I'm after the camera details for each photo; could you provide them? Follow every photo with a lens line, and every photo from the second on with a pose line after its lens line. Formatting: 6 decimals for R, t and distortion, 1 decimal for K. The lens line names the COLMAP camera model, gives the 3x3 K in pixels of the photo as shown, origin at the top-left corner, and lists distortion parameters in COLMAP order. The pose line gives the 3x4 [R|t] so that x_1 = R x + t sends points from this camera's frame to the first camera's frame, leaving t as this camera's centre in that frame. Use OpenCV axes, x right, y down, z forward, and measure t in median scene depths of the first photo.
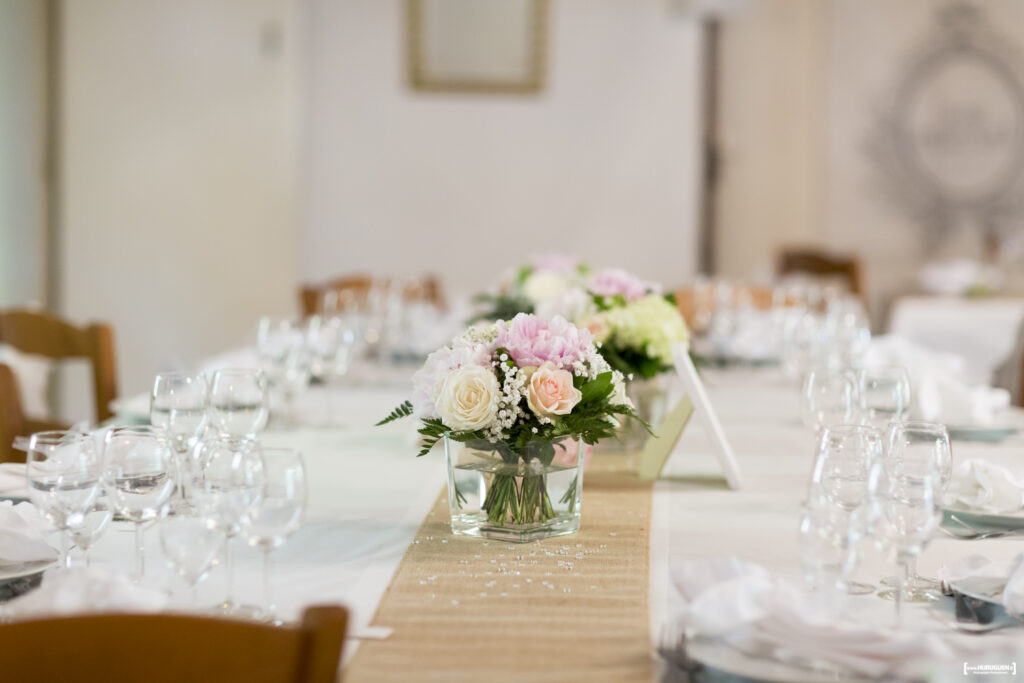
lens RADIAL K [[2516.0, 0, 512.1], [0, 2516.0, 341.0], [0, 0, 1]] dist [-0.034393, 0.000000]
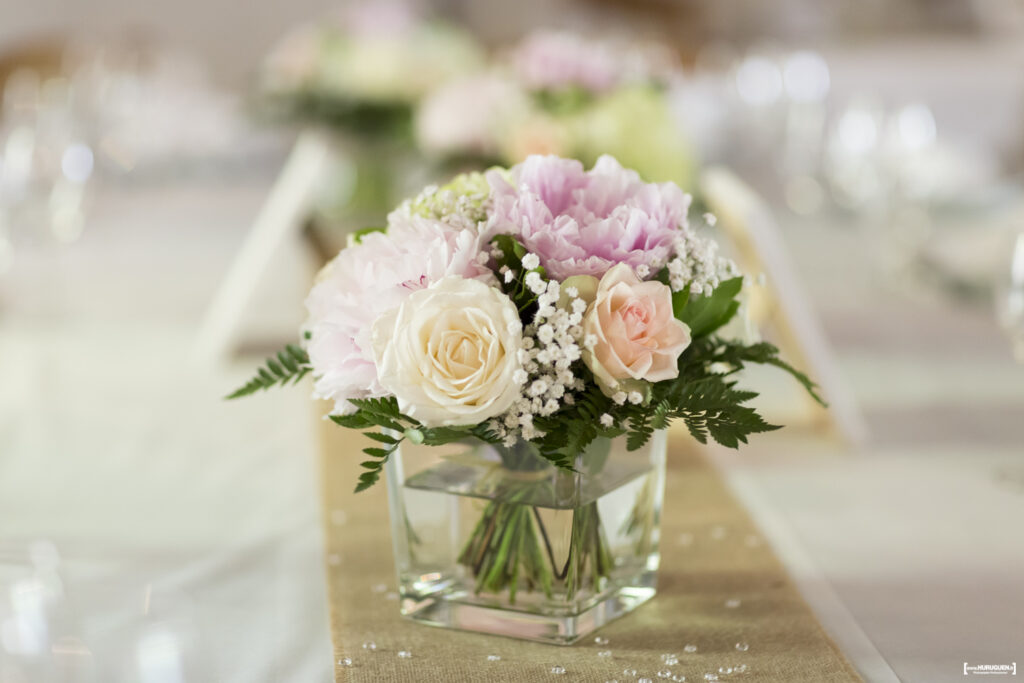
lens RADIAL K [[2516.0, 0, 511.8], [0, 2516.0, 341.6], [0, 0, 1]] dist [-0.034393, 0.000000]
pose [[0.985694, -0.047053, 0.161846, -0.081128], [0.028370, 0.992859, 0.115870, -0.032093], [-0.166142, -0.109621, 0.979990, 0.551932]]
